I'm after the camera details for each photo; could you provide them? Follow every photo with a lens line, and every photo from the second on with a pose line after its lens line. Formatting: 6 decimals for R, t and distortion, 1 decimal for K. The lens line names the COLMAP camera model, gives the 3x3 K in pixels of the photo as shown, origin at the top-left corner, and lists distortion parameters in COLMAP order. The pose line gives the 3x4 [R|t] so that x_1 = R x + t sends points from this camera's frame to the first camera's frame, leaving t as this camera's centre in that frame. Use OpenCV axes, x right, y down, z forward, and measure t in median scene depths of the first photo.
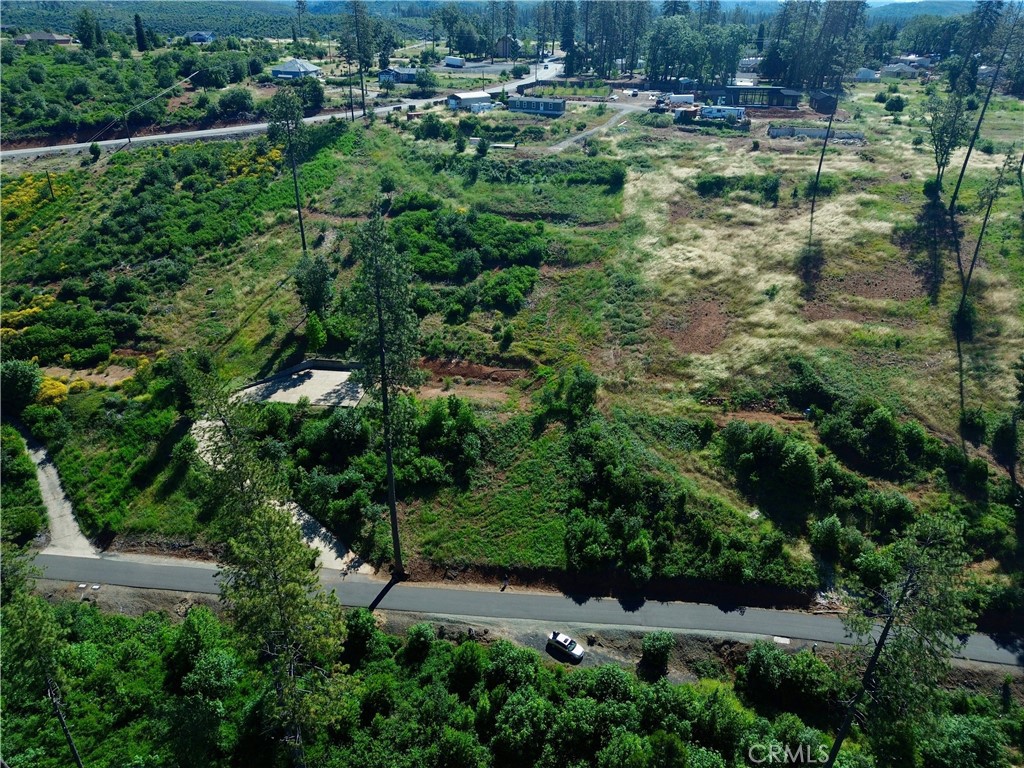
lens RADIAL K [[726.3, 0, 515.1], [0, 726.3, 375.0], [0, 0, 1]] dist [0.103267, -0.118626]
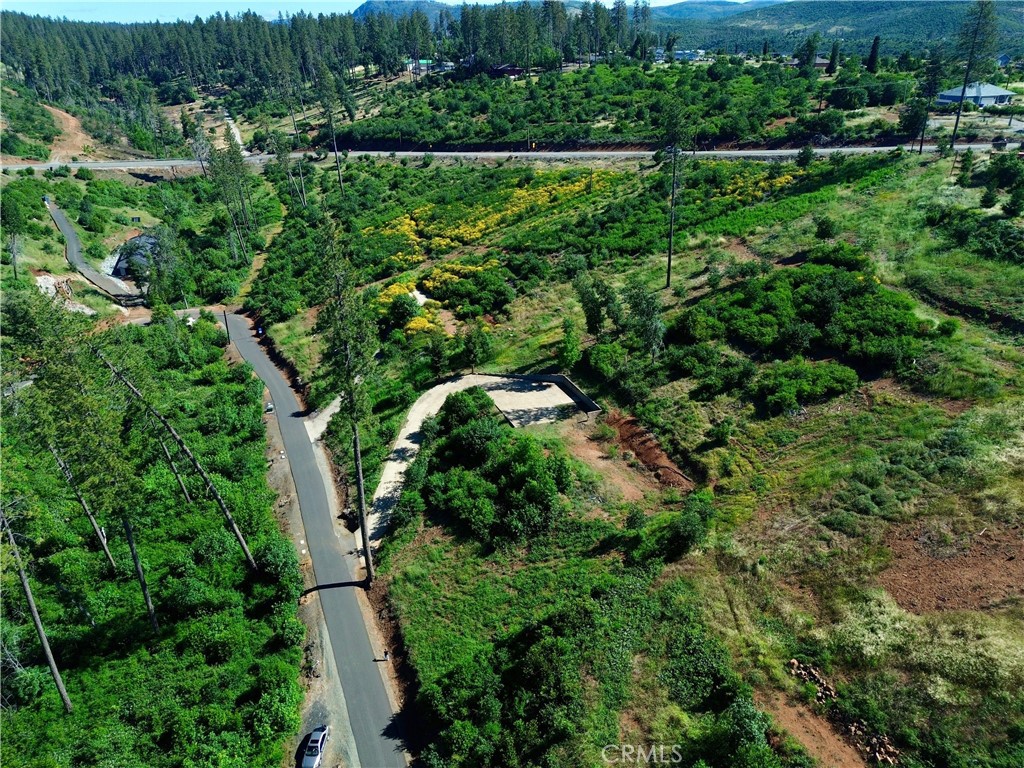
lens RADIAL K [[726.3, 0, 515.1], [0, 726.3, 375.0], [0, 0, 1]] dist [0.103267, -0.118626]
pose [[0.492058, 0.342290, -0.800447, 0.470659], [-0.368822, 0.914832, 0.164478, -0.160039], [0.788574, 0.214290, 0.576395, 0.401010]]
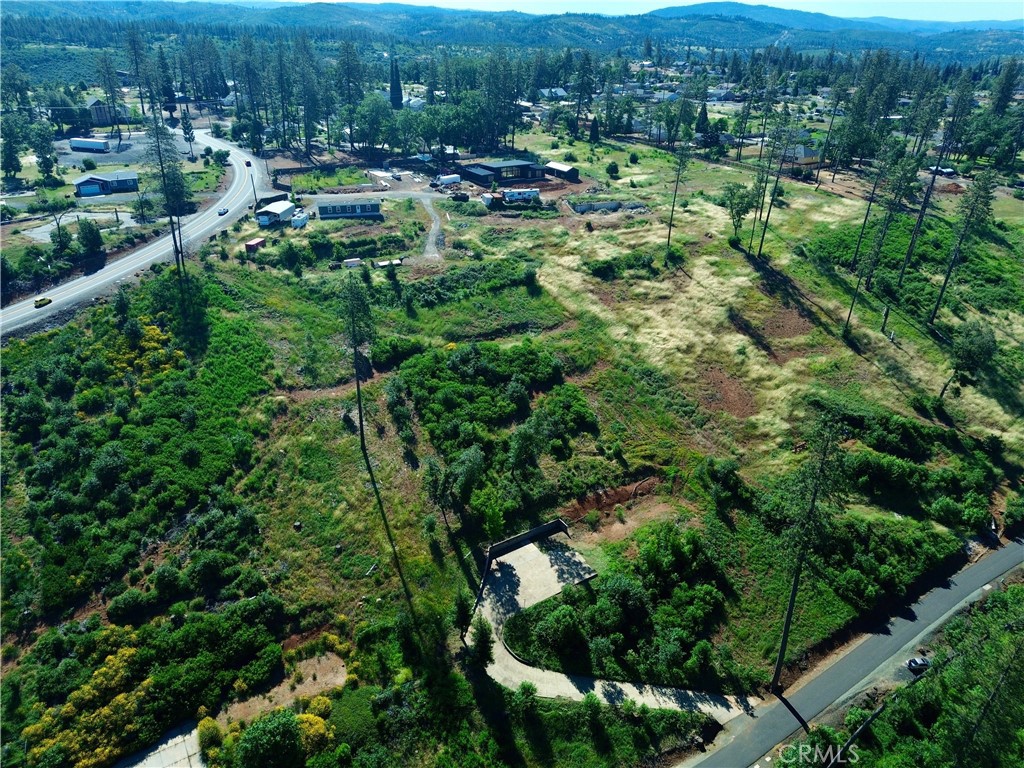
lens RADIAL K [[726.3, 0, 515.1], [0, 726.3, 375.0], [0, 0, 1]] dist [0.103267, -0.118626]
pose [[0.752154, -0.289806, 0.591842, -0.763809], [0.289258, 0.952156, 0.098632, -0.326610], [-0.592111, 0.097009, 0.799996, 0.199026]]
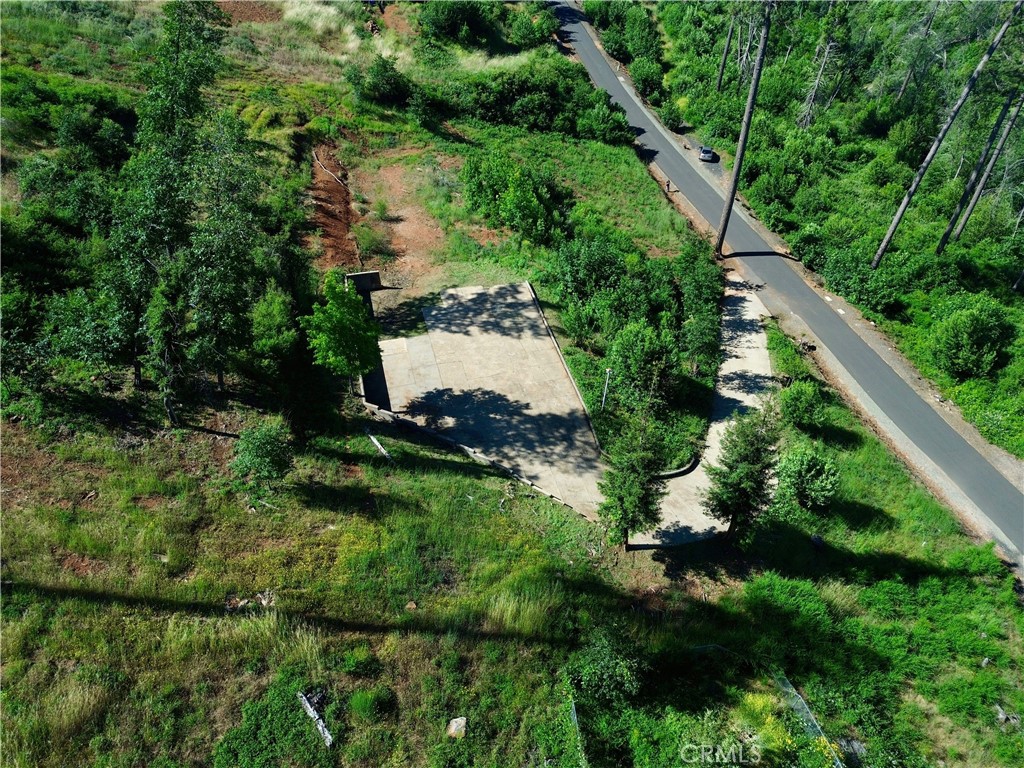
lens RADIAL K [[726.3, 0, 515.1], [0, 726.3, 375.0], [0, 0, 1]] dist [0.103267, -0.118626]
pose [[-0.391615, -0.607703, 0.690894, -0.544941], [0.393521, 0.568114, 0.722764, -0.255772], [-0.831732, 0.554927, 0.016663, 0.944369]]
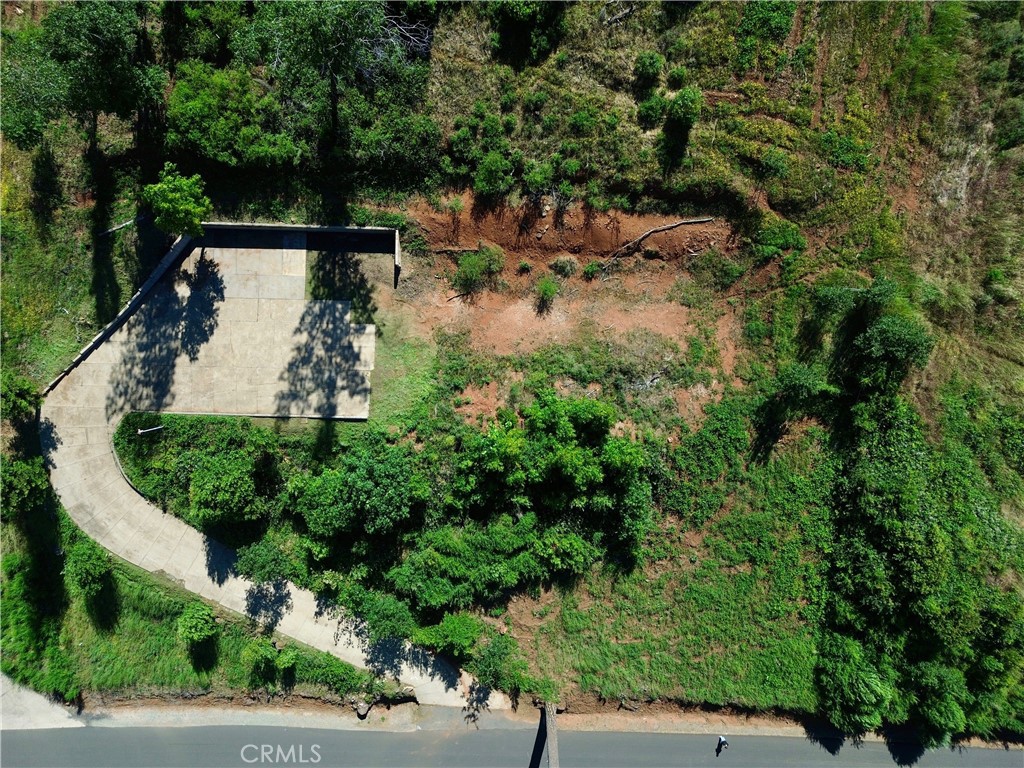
lens RADIAL K [[726.3, 0, 515.1], [0, 726.3, 375.0], [0, 0, 1]] dist [0.103267, -0.118626]
pose [[0.991978, -0.125799, -0.012433, -0.108429], [0.064427, 0.418499, 0.905929, -0.349129], [-0.108762, -0.899463, 0.423247, 0.746734]]
